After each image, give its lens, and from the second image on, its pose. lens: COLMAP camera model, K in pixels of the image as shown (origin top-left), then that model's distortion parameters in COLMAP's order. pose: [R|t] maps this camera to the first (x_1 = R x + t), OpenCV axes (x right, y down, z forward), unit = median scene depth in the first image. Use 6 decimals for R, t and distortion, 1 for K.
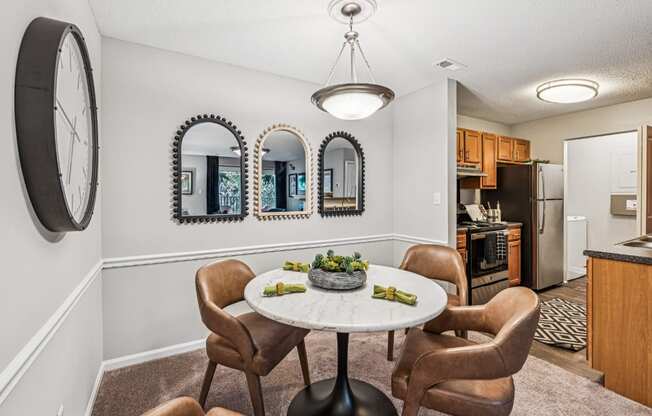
lens RADIAL K [[286.1, 0, 325.9], [0, 286.1, 201.0], [0, 0, 1]] dist [0.001176, 0.000087]
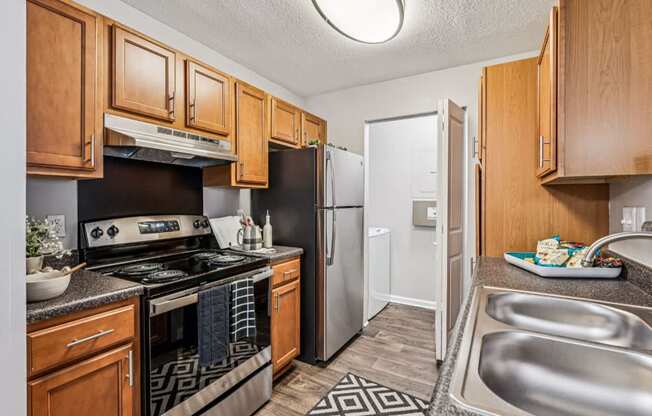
lens RADIAL K [[294.5, 0, 326.0], [0, 294.5, 208.0], [0, 0, 1]] dist [-0.001487, -0.000064]
pose [[0.869830, -0.003757, 0.493337, 0.417776], [0.001769, 0.999988, 0.004495, -0.006348], [-0.493349, -0.003037, 0.869826, 0.445224]]
